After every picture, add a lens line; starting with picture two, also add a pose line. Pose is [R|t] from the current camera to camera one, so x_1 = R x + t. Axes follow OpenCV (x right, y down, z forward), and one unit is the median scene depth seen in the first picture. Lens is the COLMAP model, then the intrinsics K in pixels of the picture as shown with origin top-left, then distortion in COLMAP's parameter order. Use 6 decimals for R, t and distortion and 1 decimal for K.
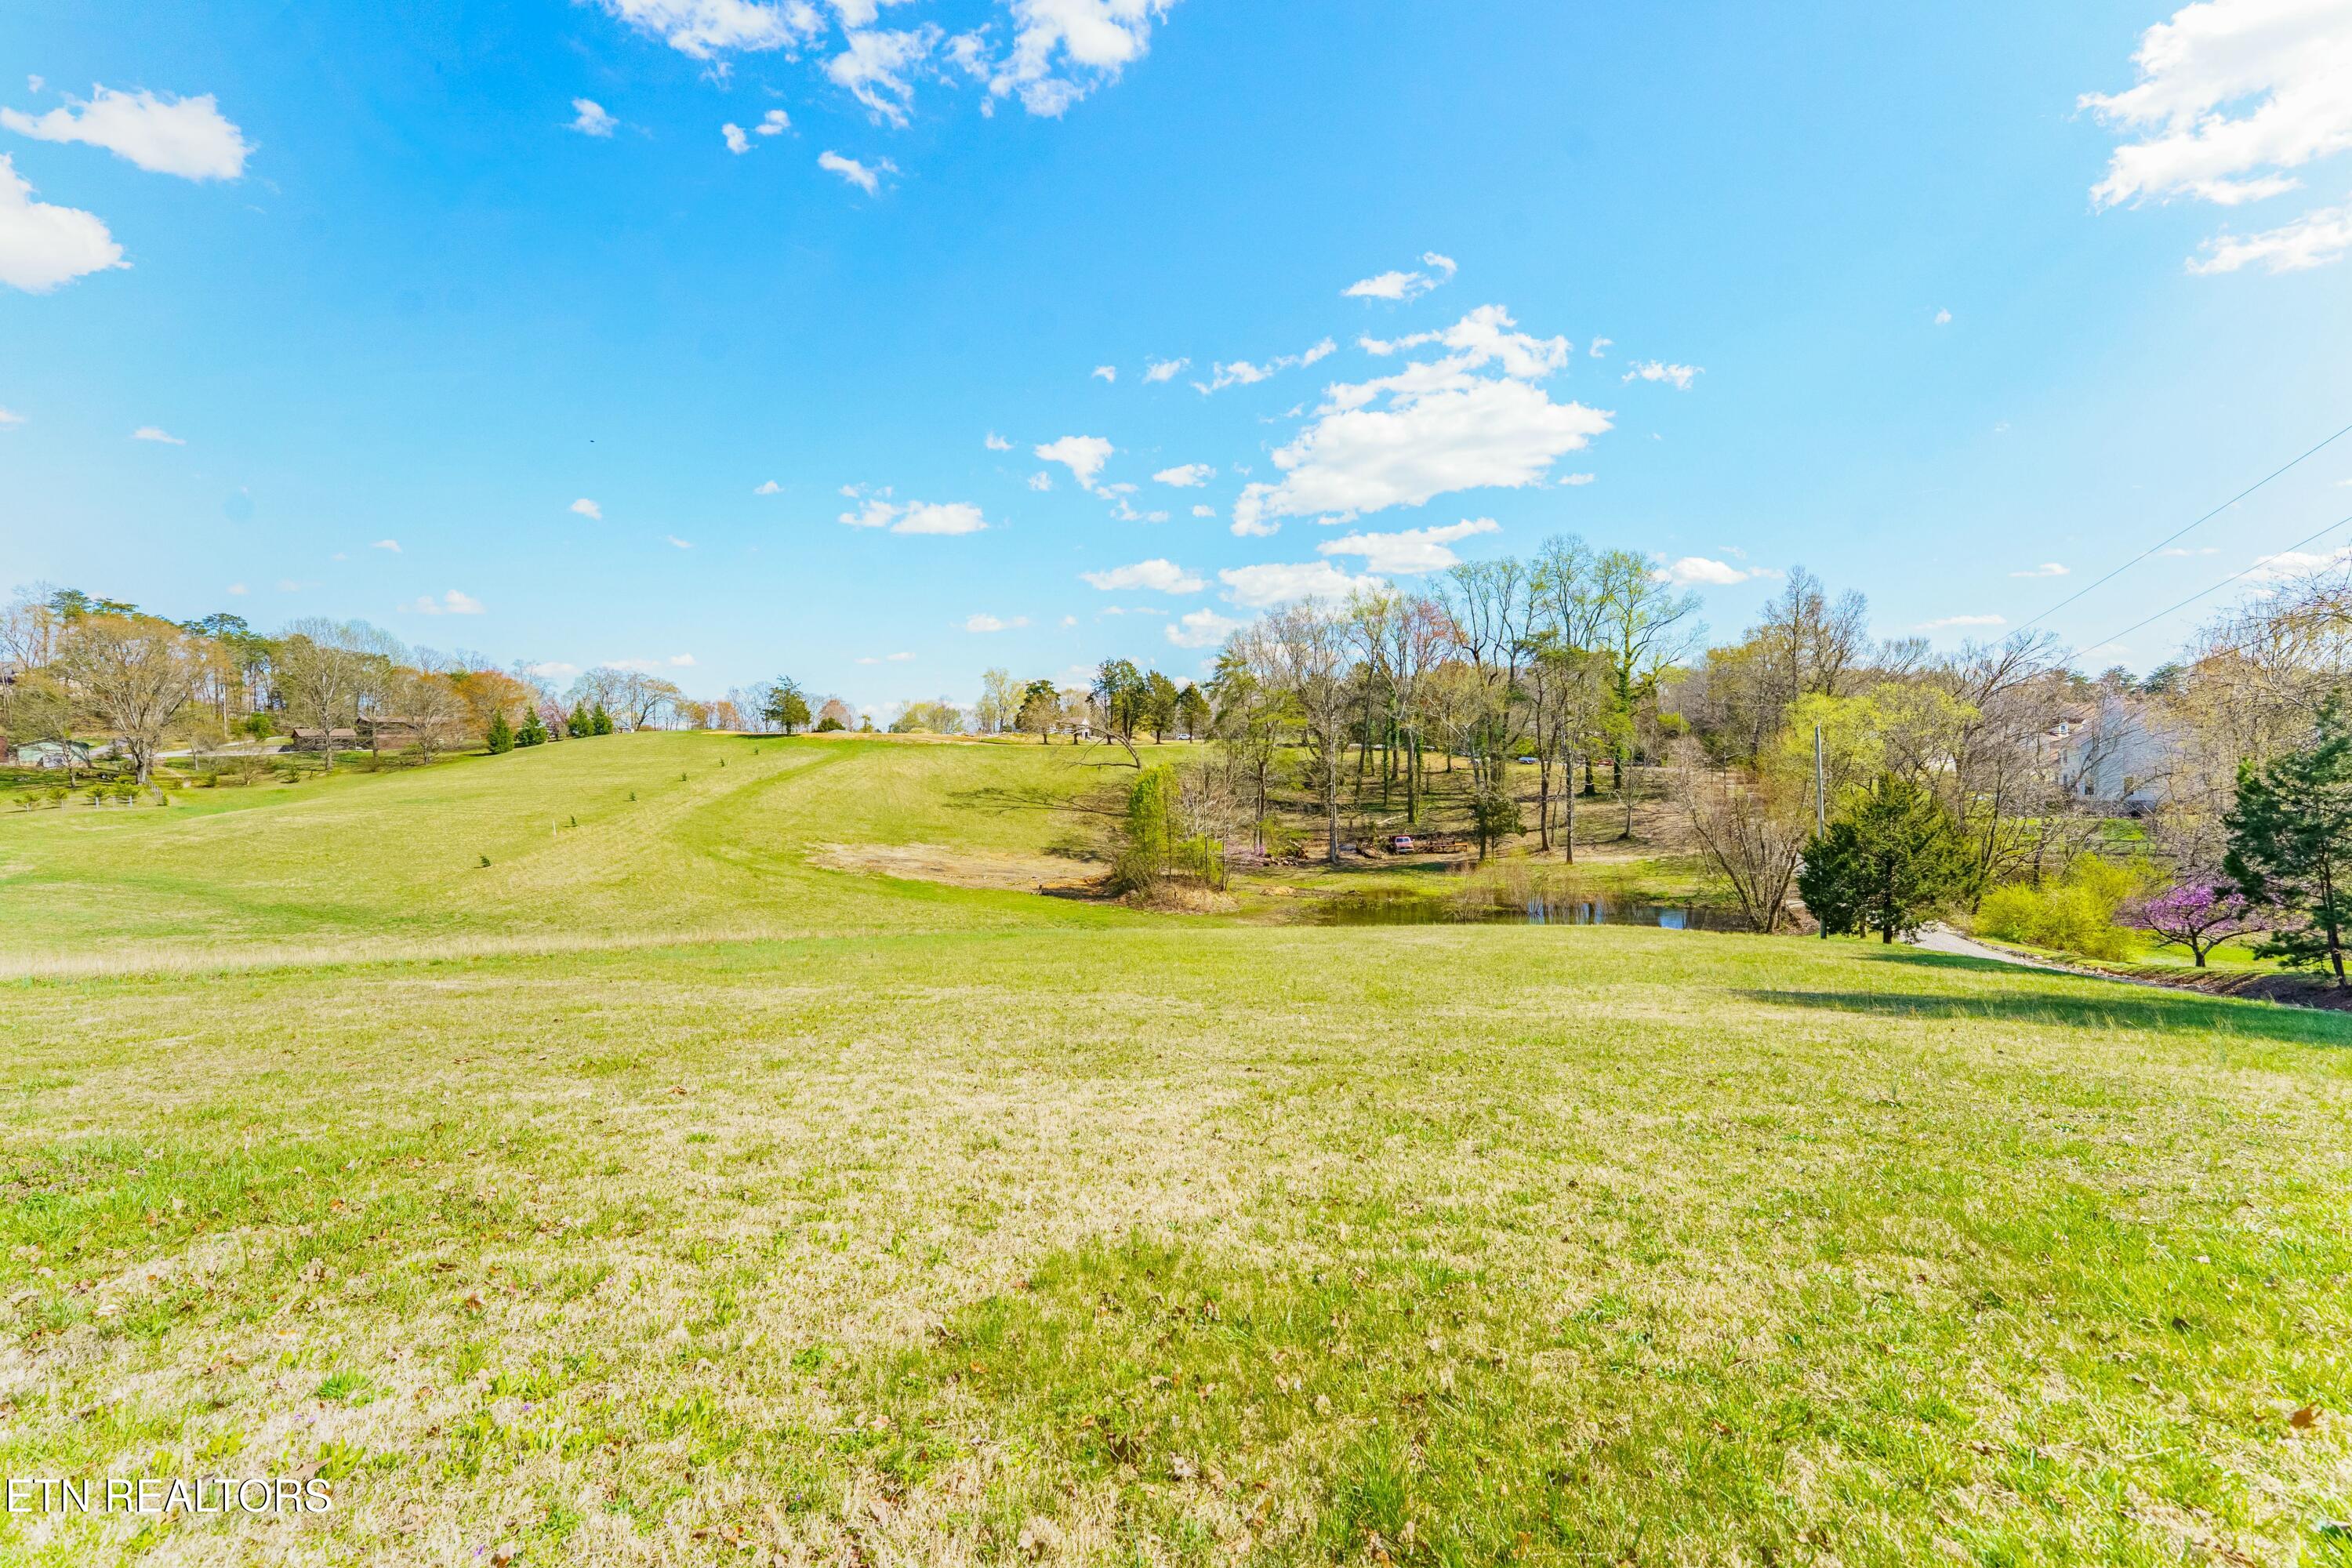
lens RADIAL K [[949.6, 0, 1176.0], [0, 949.6, 784.0], [0, 0, 1]] dist [-0.002315, -0.000153]
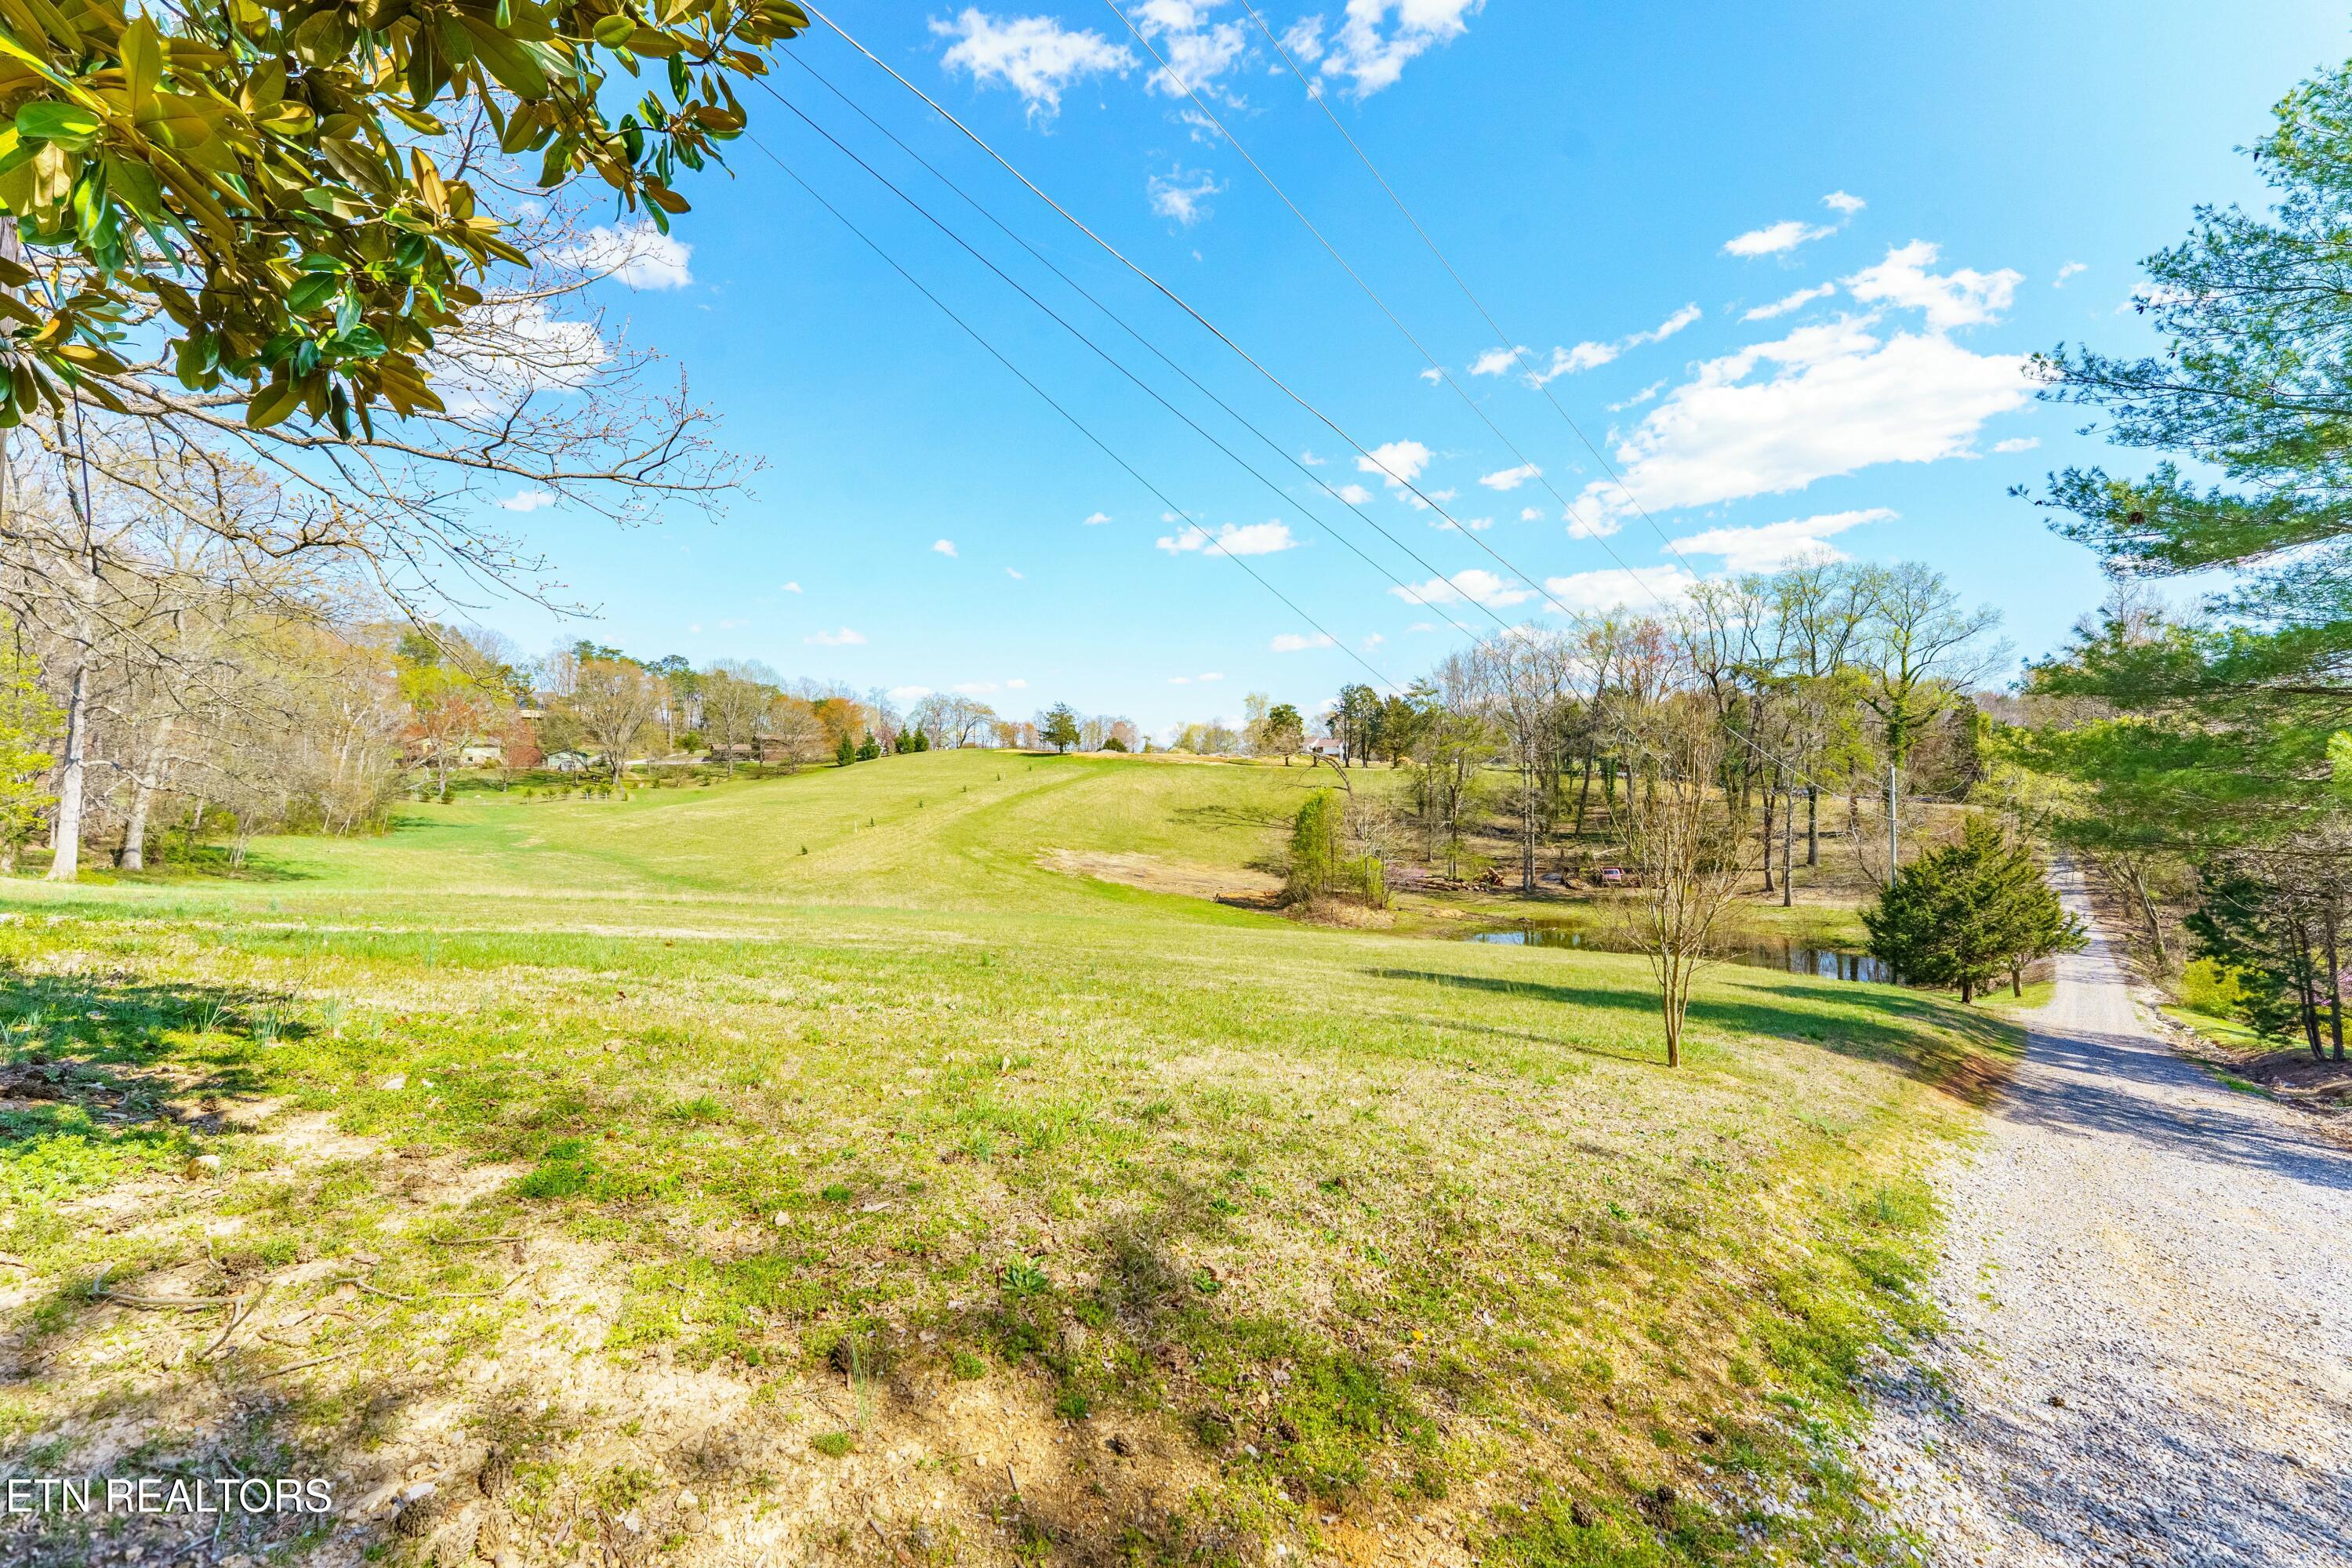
lens RADIAL K [[974.8, 0, 1193.6], [0, 974.8, 825.2], [0, 0, 1]] dist [0.001162, -0.000193]
pose [[0.948842, 0.036884, -0.313590, 0.115598], [-0.029642, 0.999173, 0.027832, -0.003478], [0.314357, -0.017113, 0.949151, -0.062521]]
